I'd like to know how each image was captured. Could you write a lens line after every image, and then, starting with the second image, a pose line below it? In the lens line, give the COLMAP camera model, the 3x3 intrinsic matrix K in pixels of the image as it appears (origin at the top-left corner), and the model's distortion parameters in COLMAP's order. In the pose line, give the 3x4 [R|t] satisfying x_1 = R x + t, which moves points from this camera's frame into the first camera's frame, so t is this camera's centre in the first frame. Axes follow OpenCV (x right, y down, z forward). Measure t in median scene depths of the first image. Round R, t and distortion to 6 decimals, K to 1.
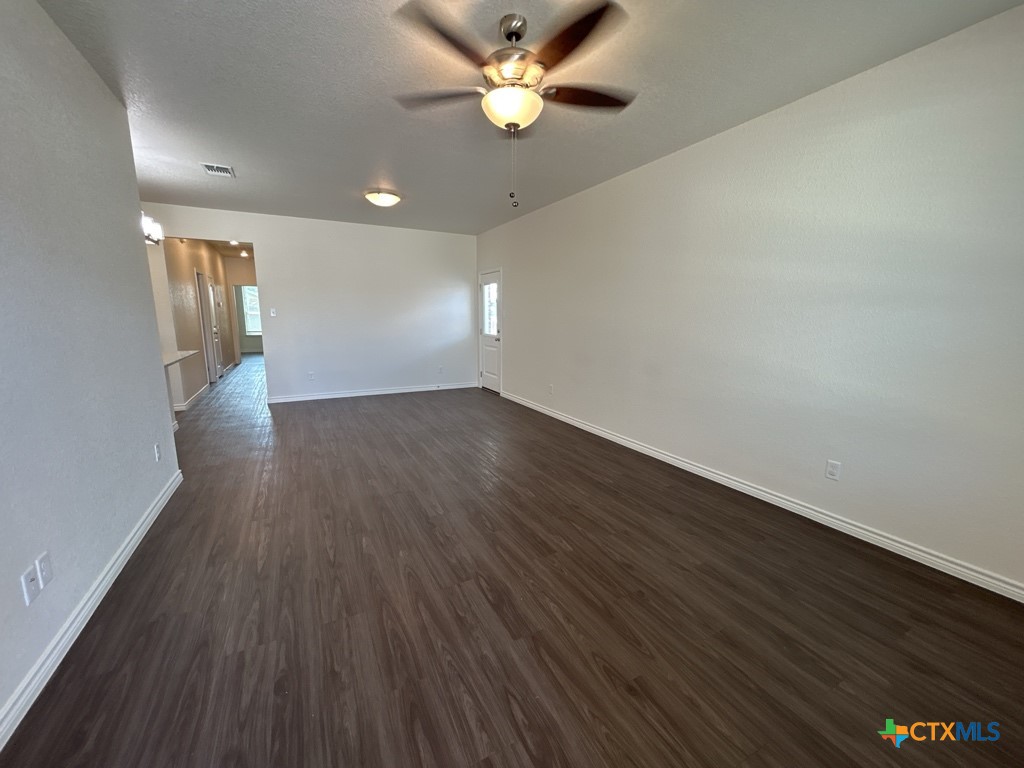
lens RADIAL K [[412.1, 0, 513.2], [0, 412.1, 384.4], [0, 0, 1]] dist [0.000168, 0.000792]
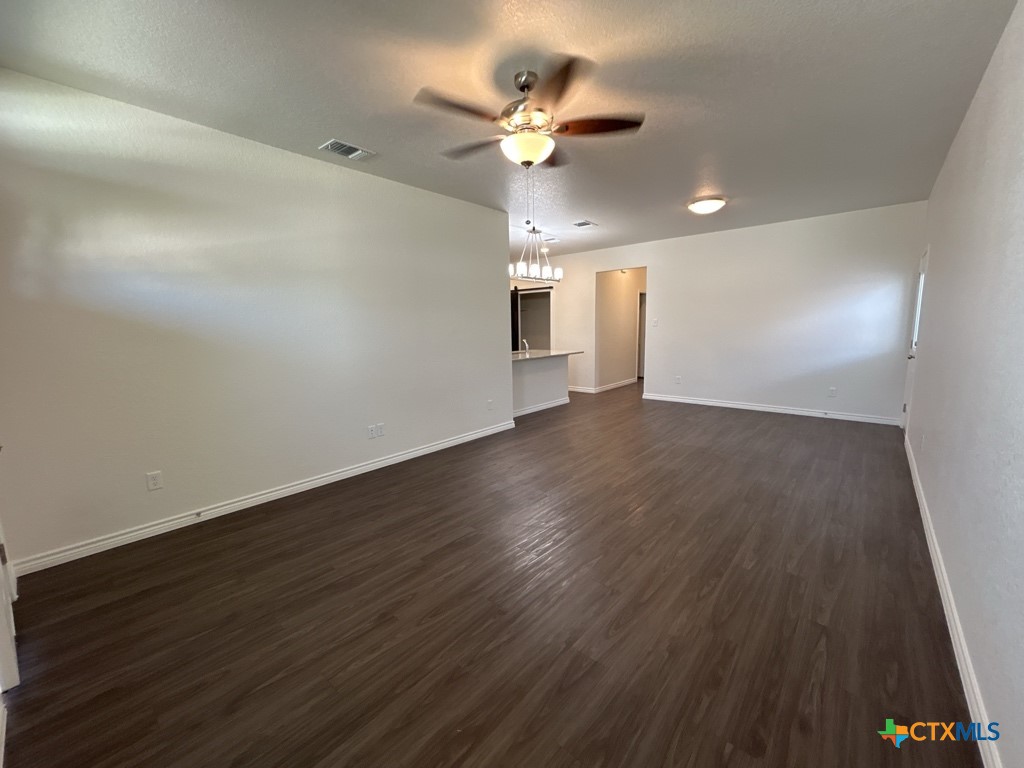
lens RADIAL K [[412.1, 0, 513.2], [0, 412.1, 384.4], [0, 0, 1]] dist [0.000168, 0.000792]
pose [[0.363419, 0.120795, -0.923761, 0.911868], [-0.136559, 0.987755, 0.075439, -0.079561], [0.921563, 0.098732, 0.375465, 0.478969]]
